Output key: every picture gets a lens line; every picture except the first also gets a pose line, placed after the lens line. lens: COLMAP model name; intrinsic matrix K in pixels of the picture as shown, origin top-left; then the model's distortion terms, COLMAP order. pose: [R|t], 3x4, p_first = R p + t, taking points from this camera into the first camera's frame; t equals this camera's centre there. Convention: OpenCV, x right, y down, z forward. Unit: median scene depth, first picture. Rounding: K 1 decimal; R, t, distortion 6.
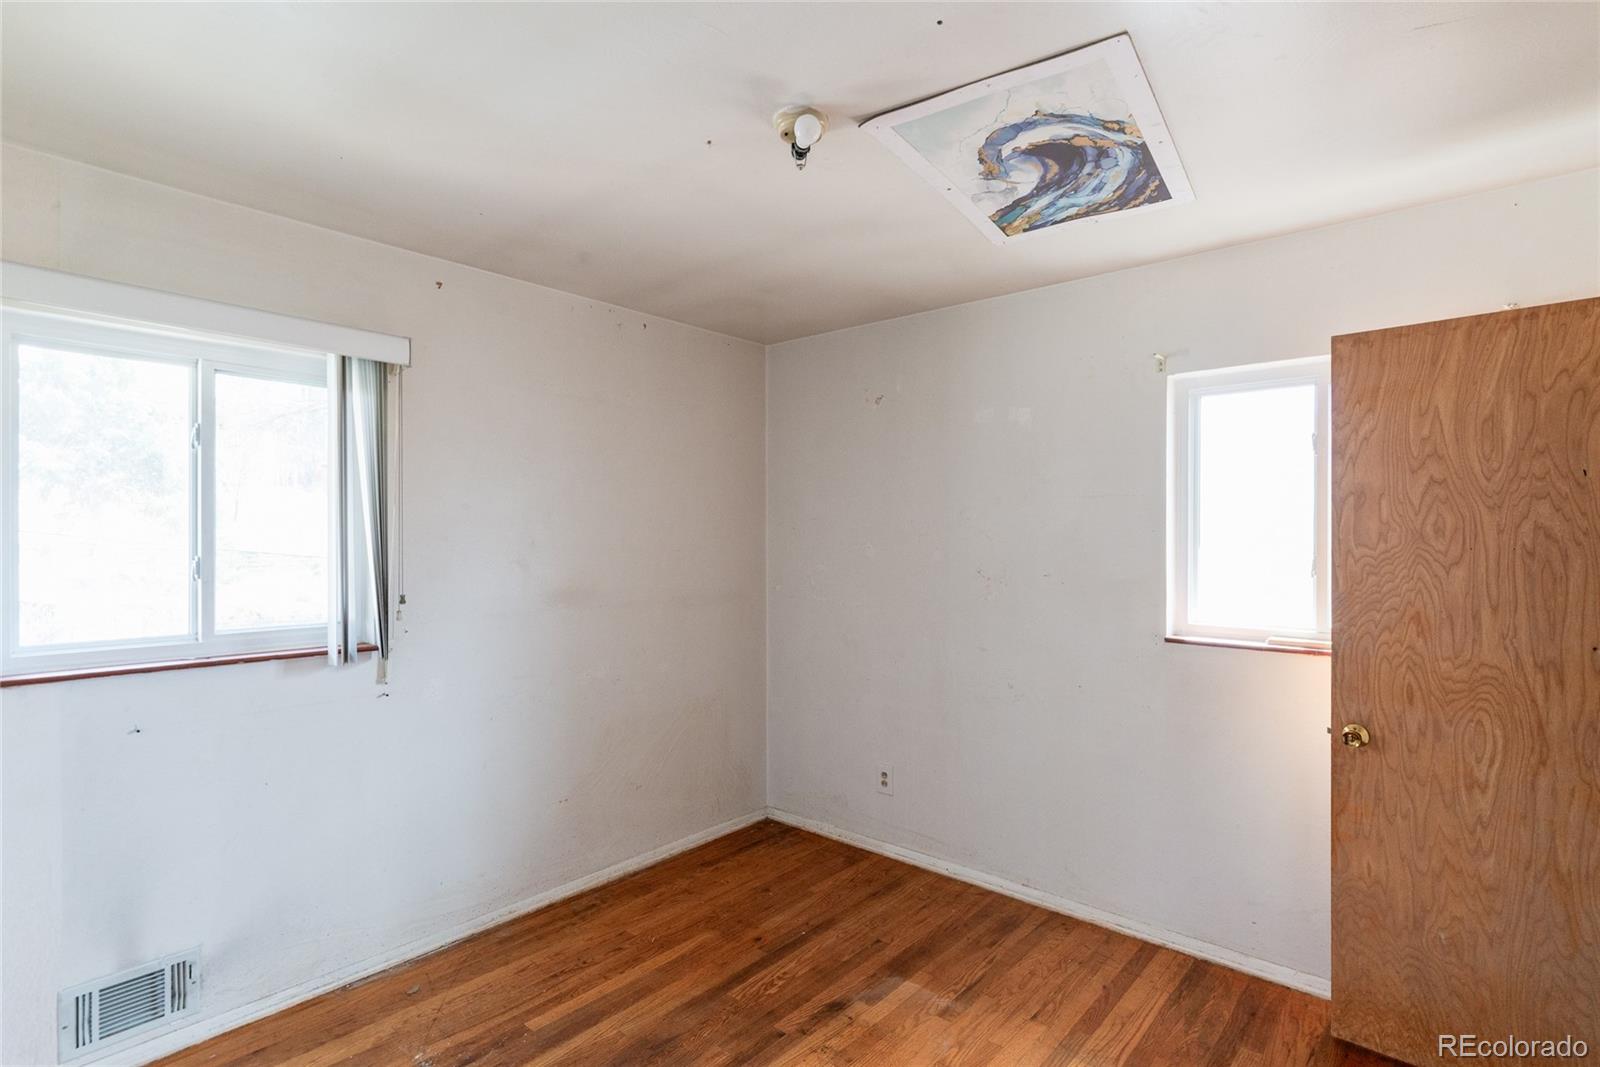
lens RADIAL K [[786.9, 0, 800.0], [0, 786.9, 533.5], [0, 0, 1]] dist [0.000438, -0.000356]
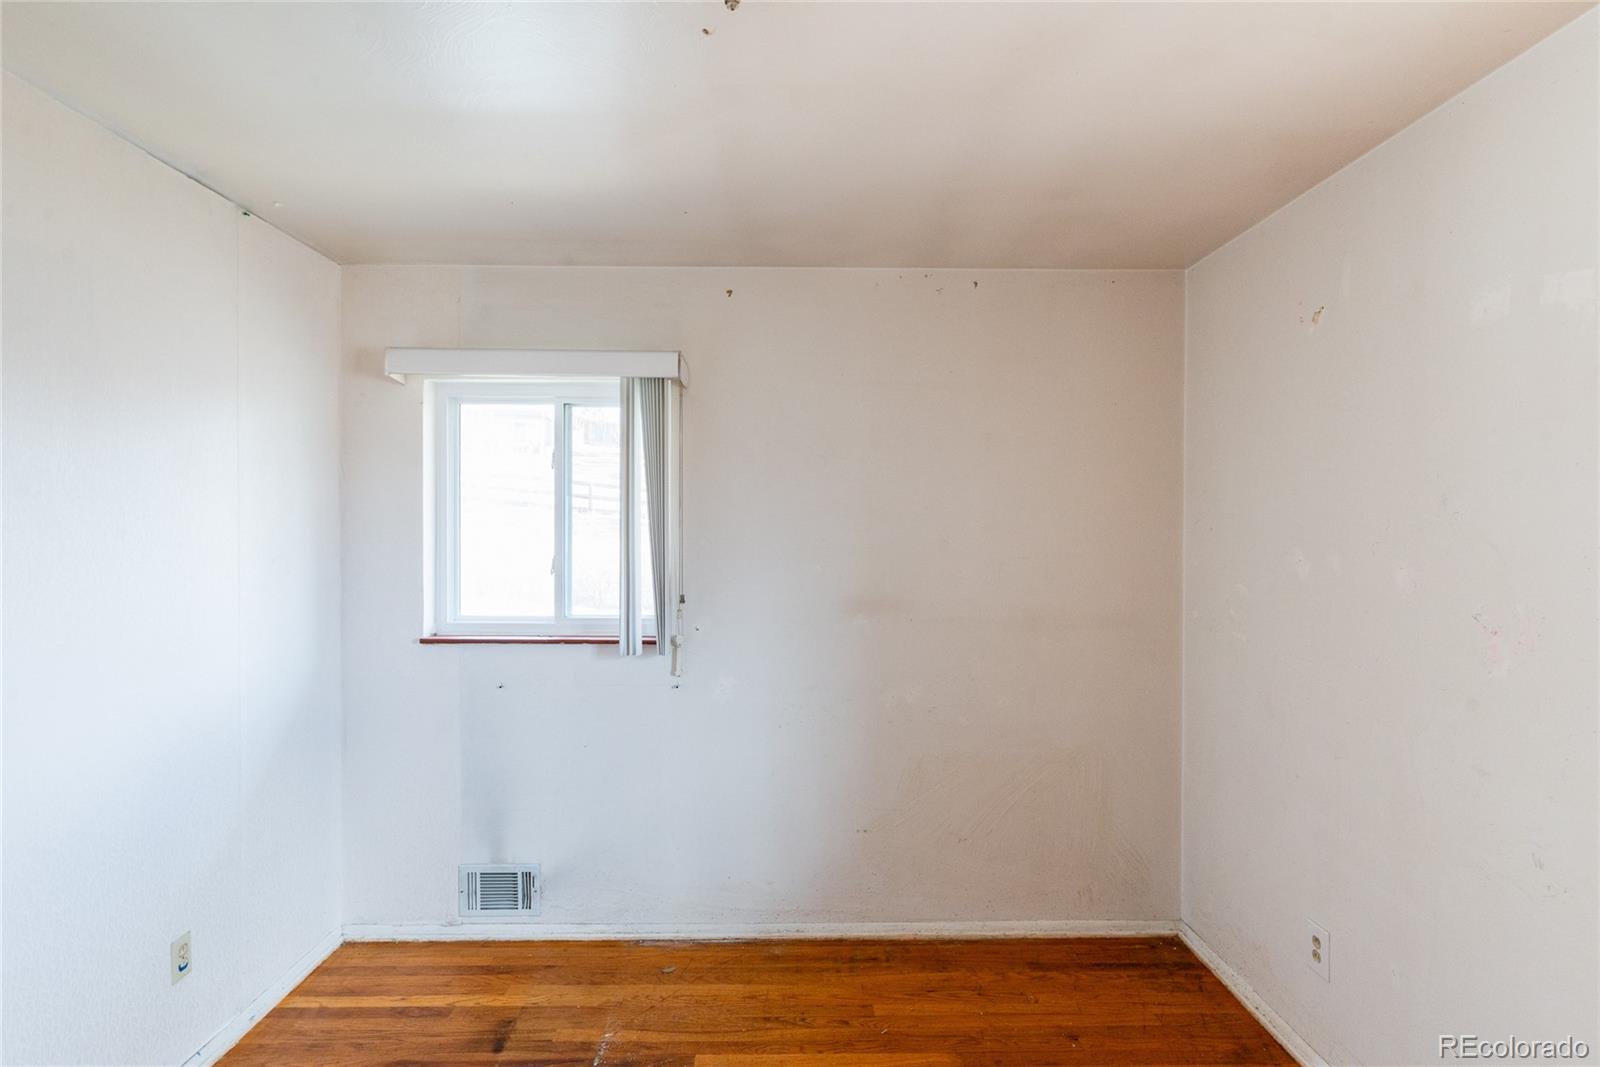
lens RADIAL K [[781.1, 0, 824.3], [0, 781.1, 536.3], [0, 0, 1]] dist [0.000984, 0.000297]
pose [[0.664827, 0.007152, -0.746963, 0.380342], [0.001695, 0.999937, 0.011083, -0.011319], [0.746995, -0.008634, 0.664773, 0.414260]]
